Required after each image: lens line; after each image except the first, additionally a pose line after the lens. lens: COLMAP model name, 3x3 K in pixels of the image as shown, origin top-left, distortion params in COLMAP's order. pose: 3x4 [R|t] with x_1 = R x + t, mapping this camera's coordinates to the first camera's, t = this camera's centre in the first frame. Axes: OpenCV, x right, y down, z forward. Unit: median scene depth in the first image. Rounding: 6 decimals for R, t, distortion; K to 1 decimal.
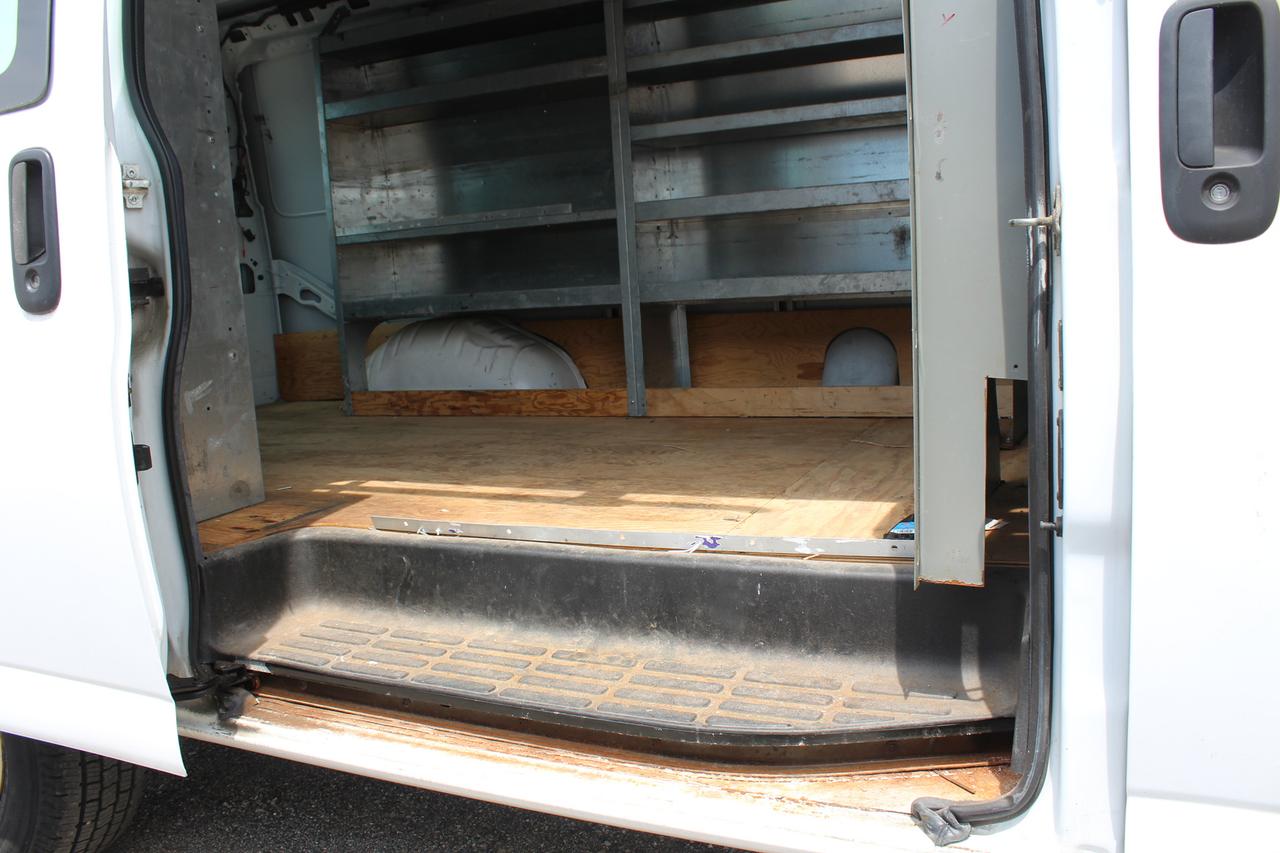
lens RADIAL K [[1056.4, 0, 640.0], [0, 1056.4, 426.5], [0, 0, 1]] dist [-0.176464, 0.159038]
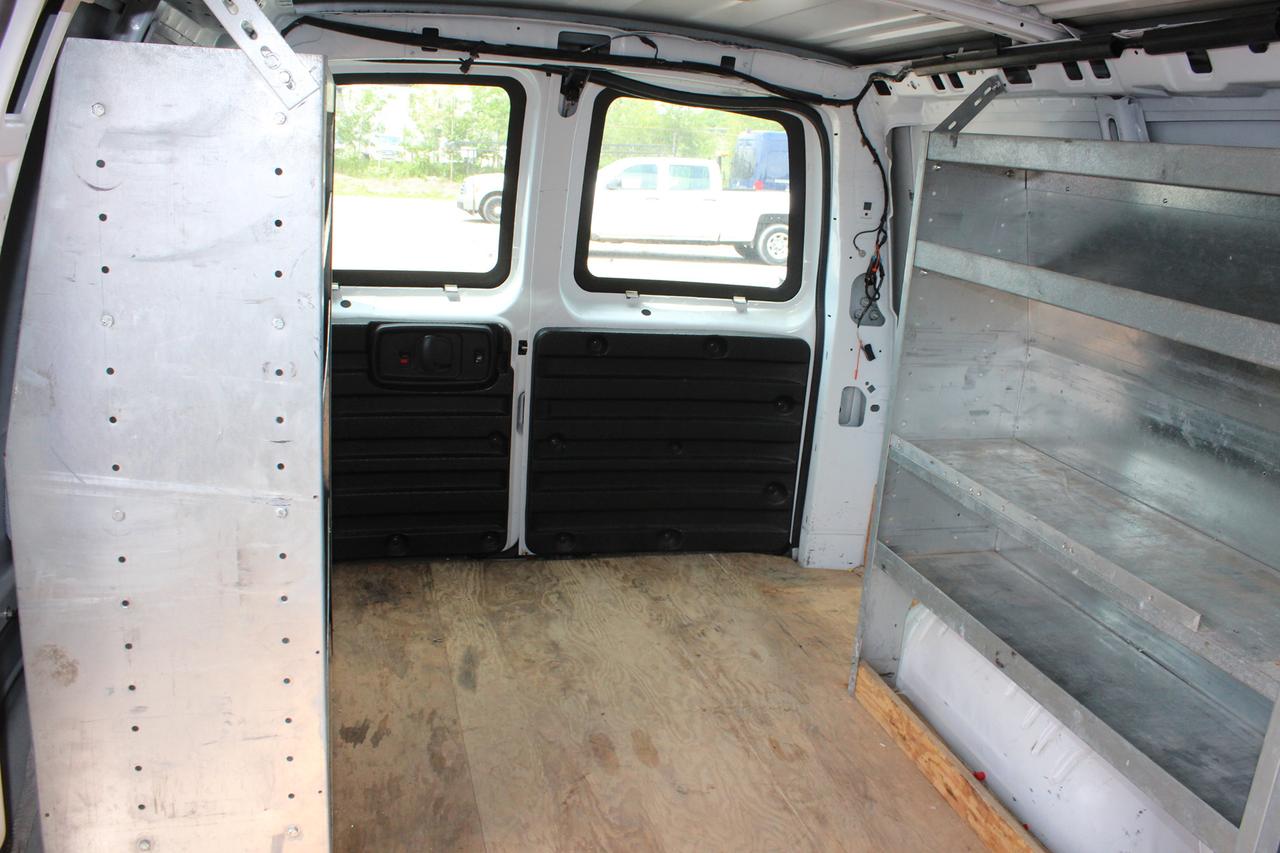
lens RADIAL K [[1058.6, 0, 654.8], [0, 1058.6, 418.3], [0, 0, 1]] dist [-0.156440, 0.135529]
pose [[0.647479, 0.307473, -0.697303, 0.060544], [-0.236220, 0.950904, 0.199956, -0.296689], [0.724549, 0.035250, 0.688321, 0.449208]]
